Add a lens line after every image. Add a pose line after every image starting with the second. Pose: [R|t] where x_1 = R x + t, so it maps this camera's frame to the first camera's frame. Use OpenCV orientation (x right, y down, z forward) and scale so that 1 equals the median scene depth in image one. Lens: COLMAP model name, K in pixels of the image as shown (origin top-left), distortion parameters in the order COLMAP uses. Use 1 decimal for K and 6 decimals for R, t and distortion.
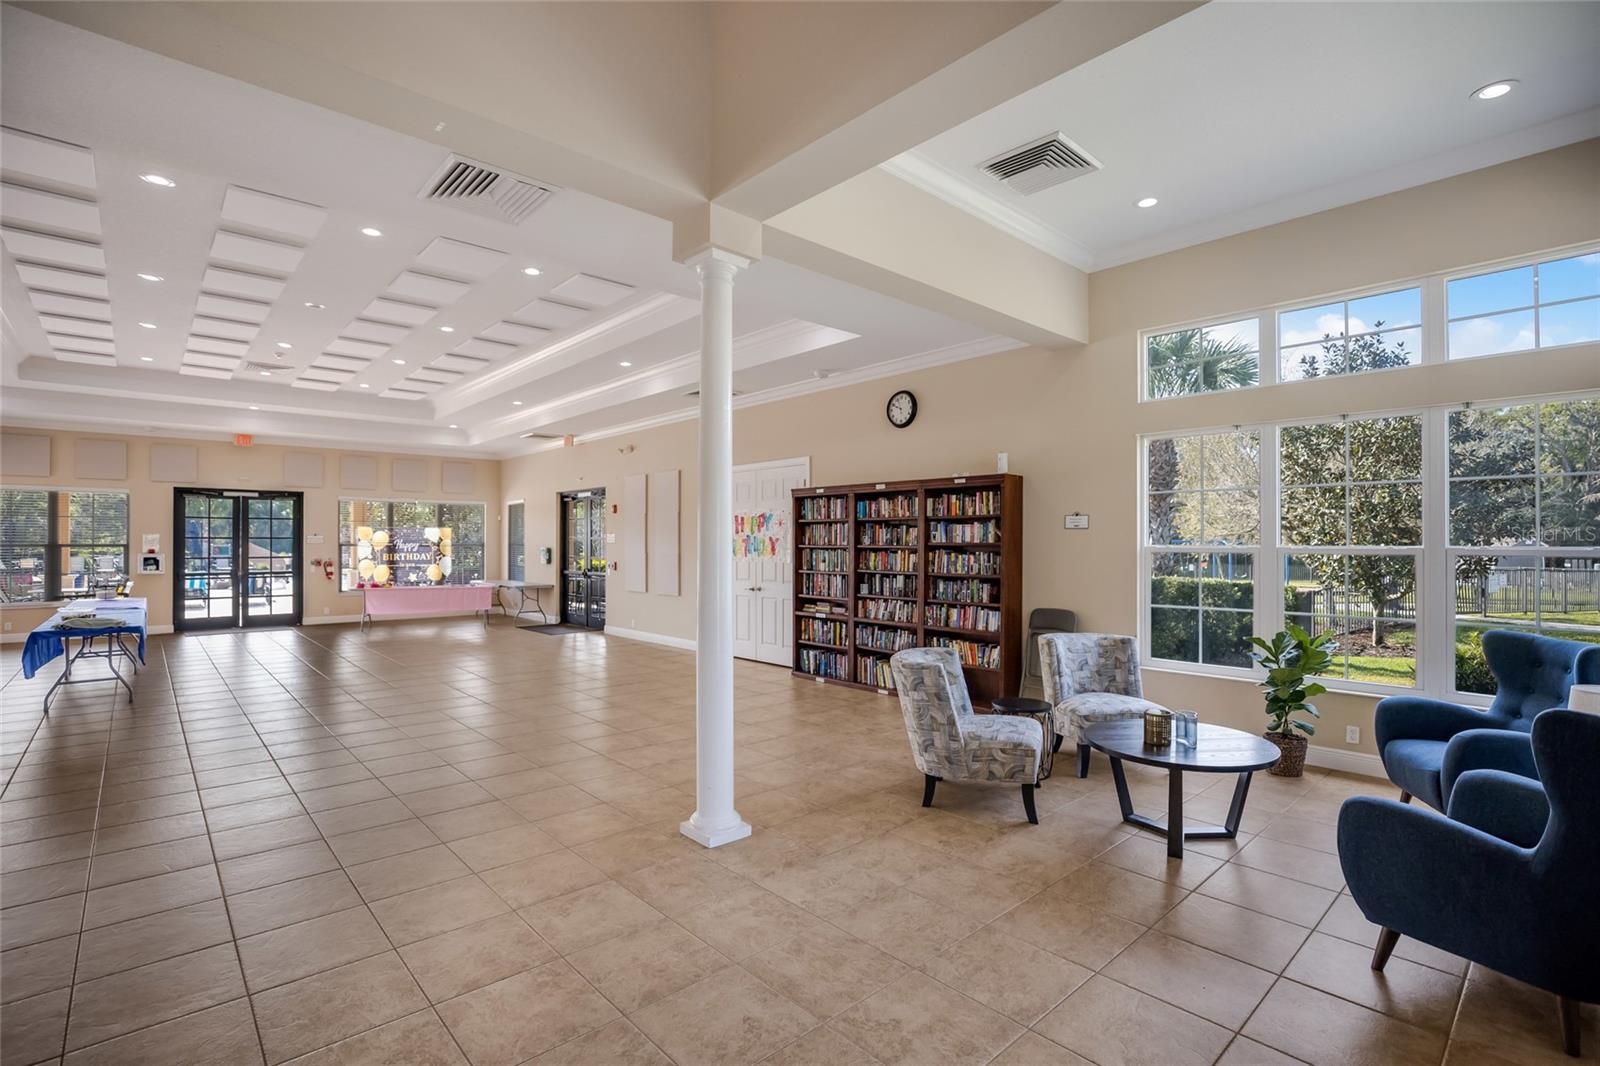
lens RADIAL K [[725.4, 0, 793.7], [0, 725.4, 540.7], [0, 0, 1]] dist [-0.015297, -0.000071]
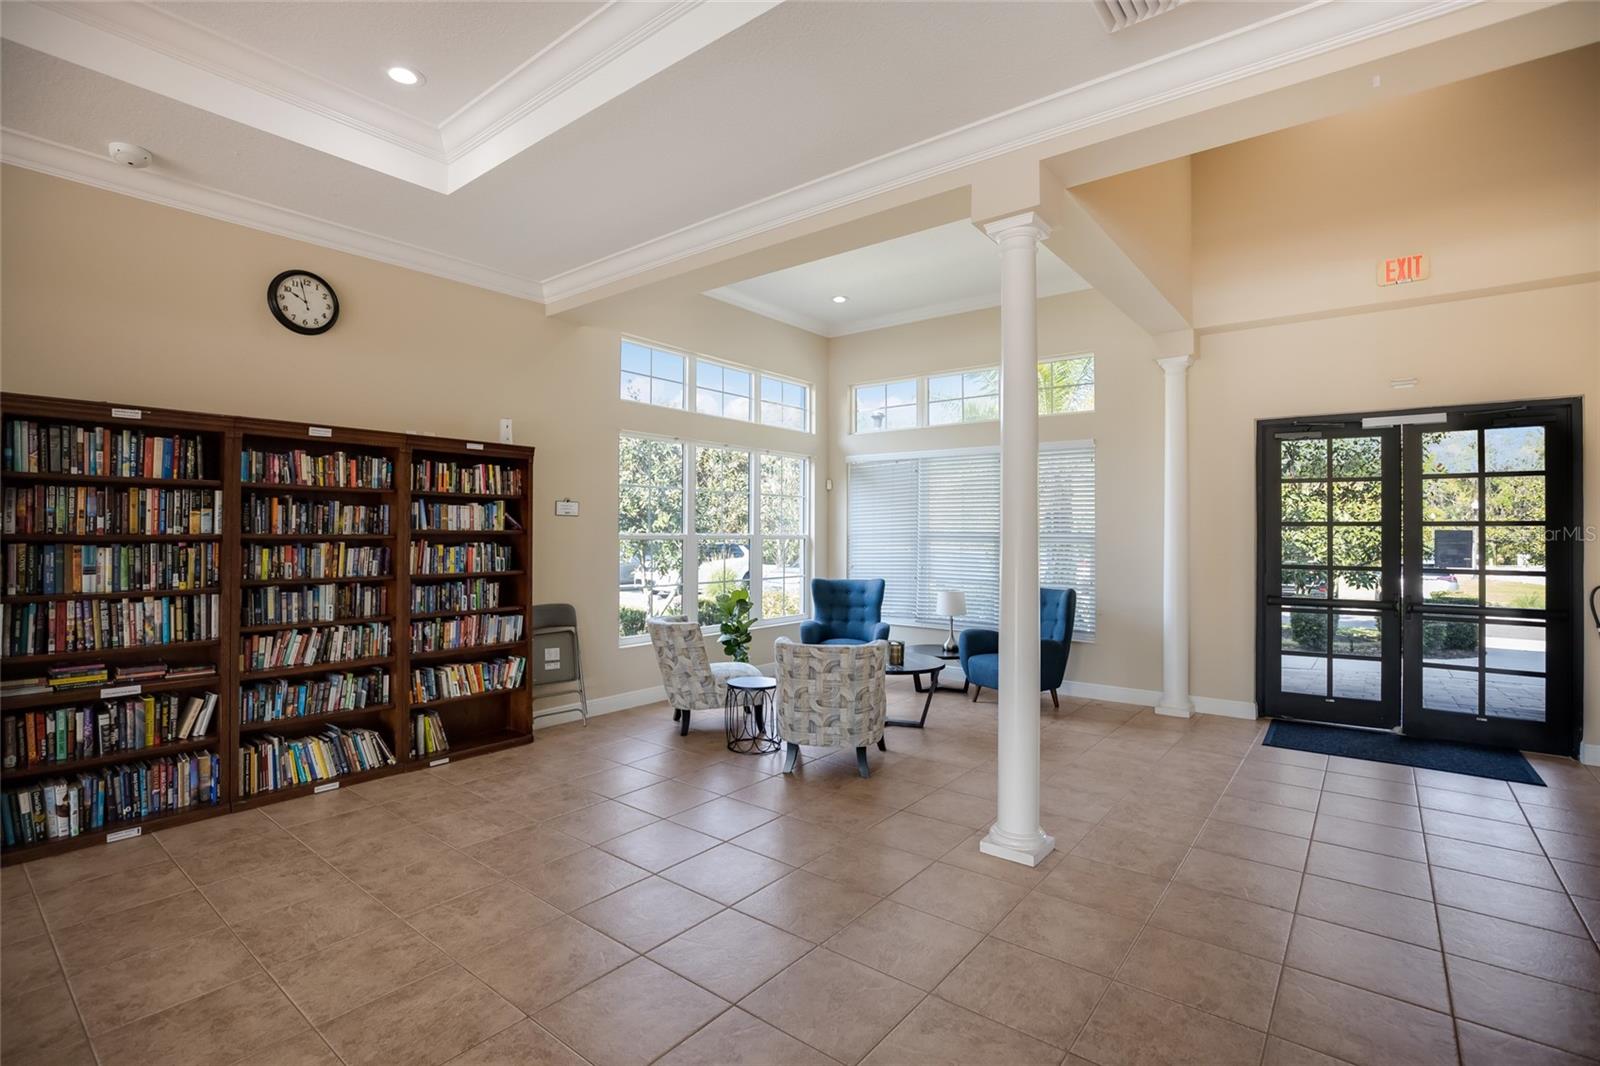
lens RADIAL K [[725.4, 0, 793.6], [0, 725.4, 525.5], [0, 0, 1]] dist [-0.015297, -0.000071]
pose [[-0.135129, 0.004619, 0.990817, -0.537337], [-0.011162, 0.999919, -0.006183, -0.001241], [-0.990765, -0.011895, -0.135067, 0.767363]]
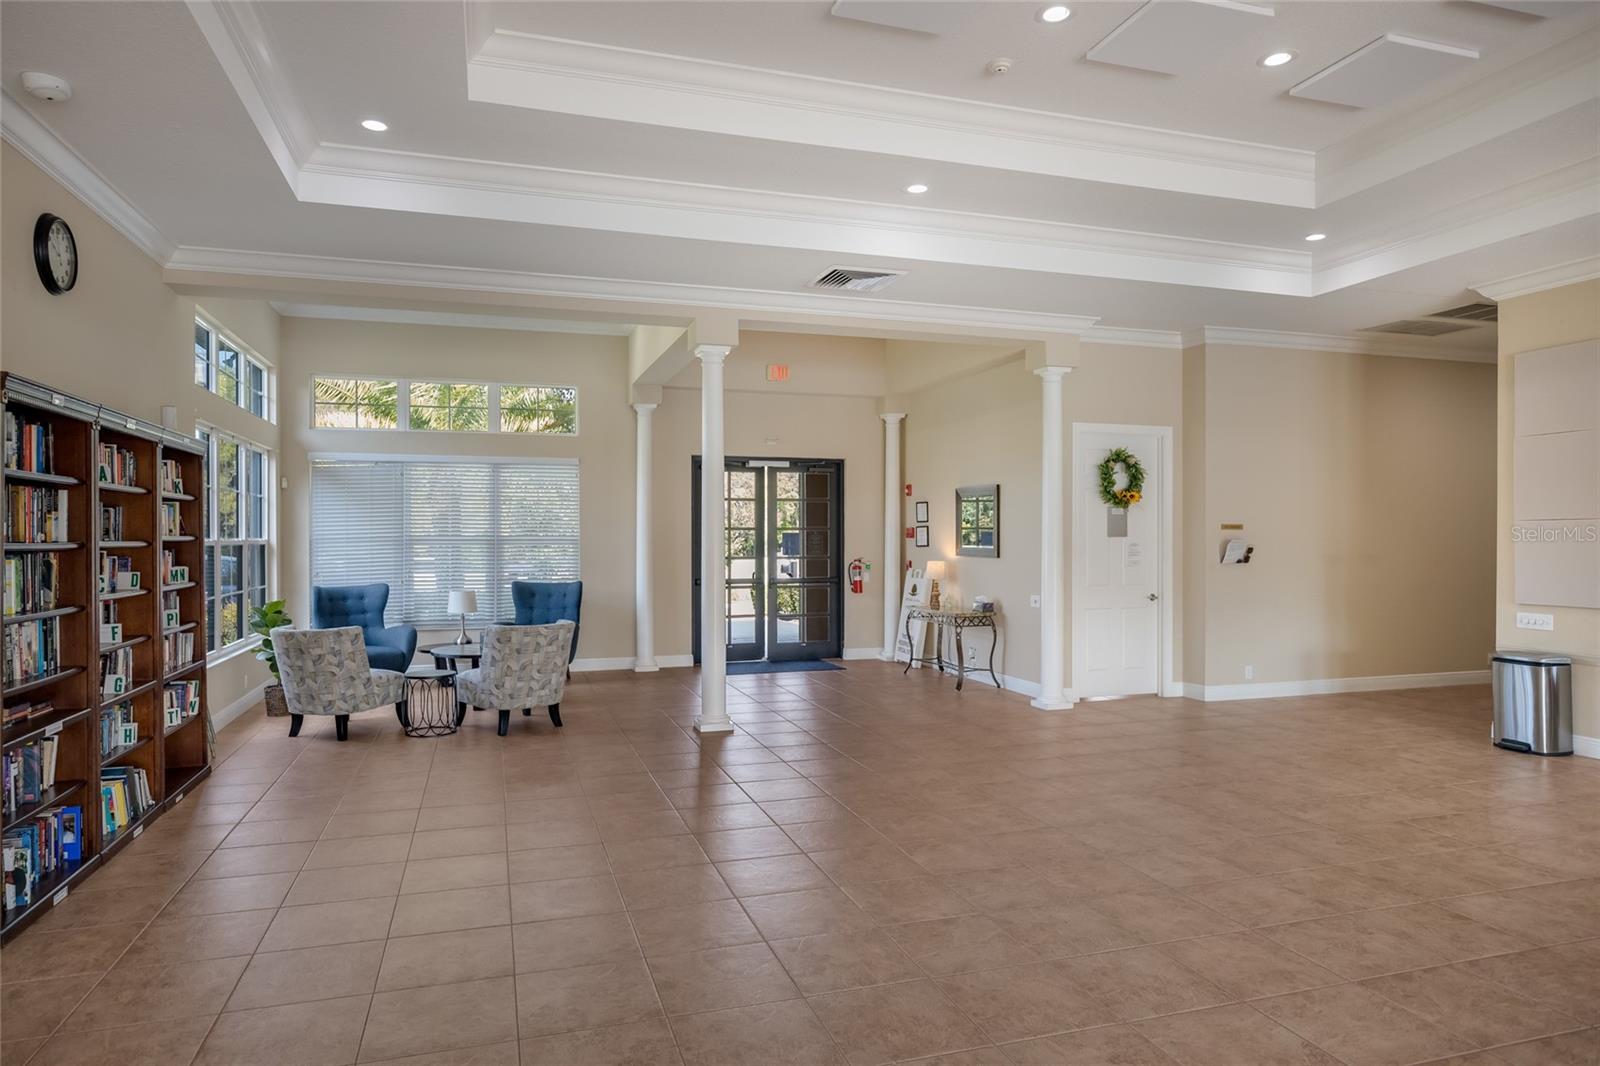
lens RADIAL K [[725.4, 0, 814.3], [0, 725.4, 535.0], [0, 0, 1]] dist [-0.015297, -0.000071]
pose [[-0.863228, -0.000535, 0.504813, -0.582276], [-0.002959, 0.999988, -0.004001, 0.003499], [-0.504805, -0.004948, -0.863219, 1.302364]]
